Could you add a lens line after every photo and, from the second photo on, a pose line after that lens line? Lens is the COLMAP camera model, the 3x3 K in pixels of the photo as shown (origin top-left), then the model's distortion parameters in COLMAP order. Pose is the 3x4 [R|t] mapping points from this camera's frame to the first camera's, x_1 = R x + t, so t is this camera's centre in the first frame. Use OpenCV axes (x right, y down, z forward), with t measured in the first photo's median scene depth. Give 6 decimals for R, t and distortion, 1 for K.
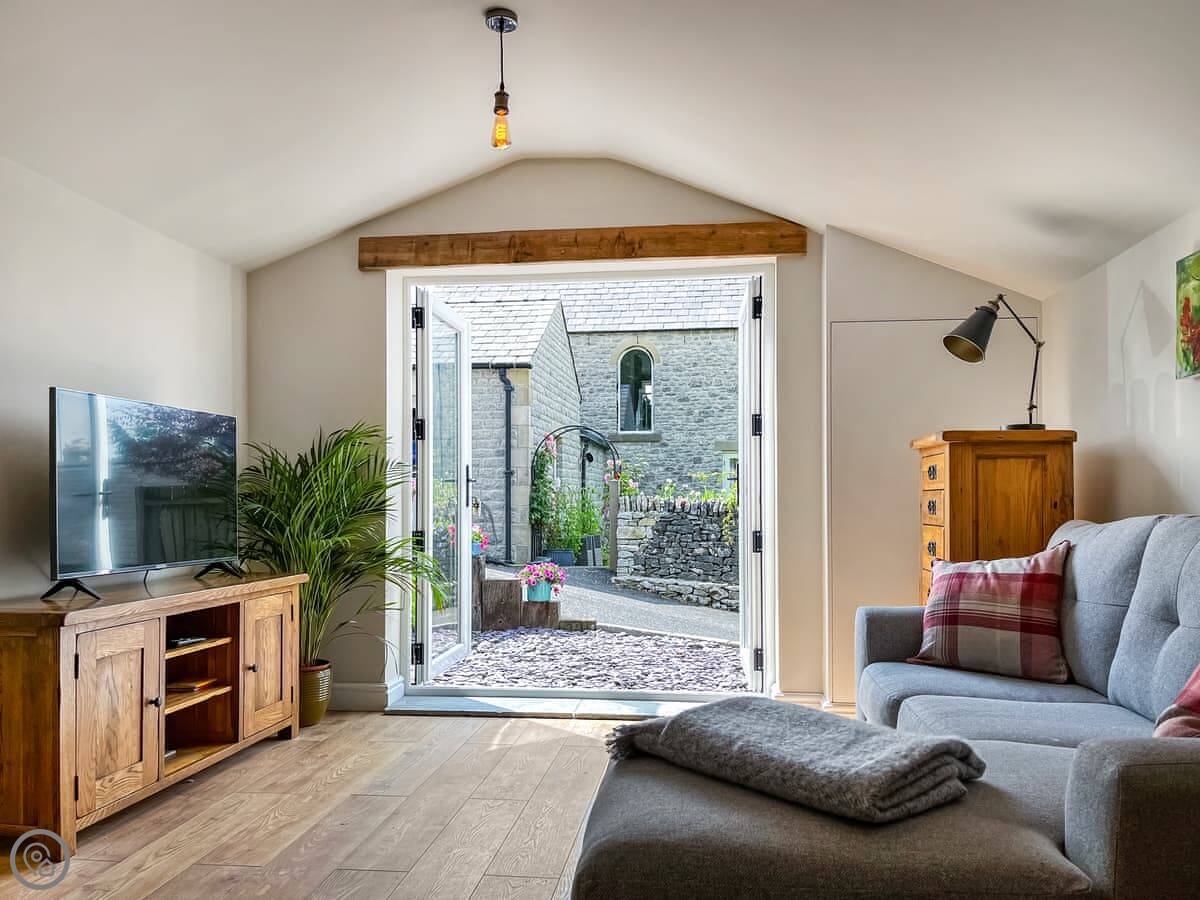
lens RADIAL K [[927.6, 0, 600.0], [0, 927.6, 450.0], [0, 0, 1]] dist [0.093003, -0.150541]
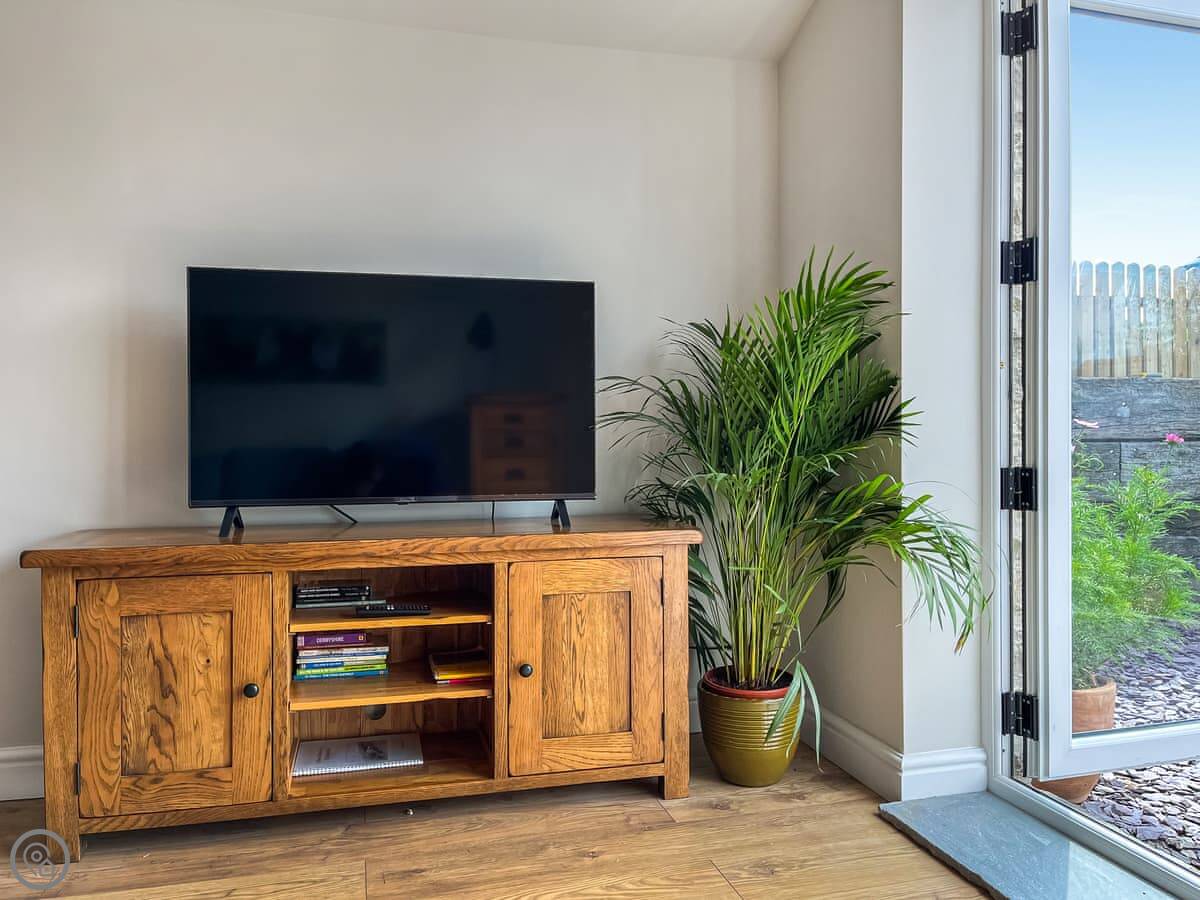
lens RADIAL K [[929.1, 0, 599.2], [0, 929.1, 414.4], [0, 0, 1]] dist [0.014709, 0.005650]
pose [[0.385274, -0.003500, -0.922795, 0.237959], [0.052924, 0.998431, 0.018310, 0.051802], [0.921283, -0.055892, 0.384855, 0.832265]]
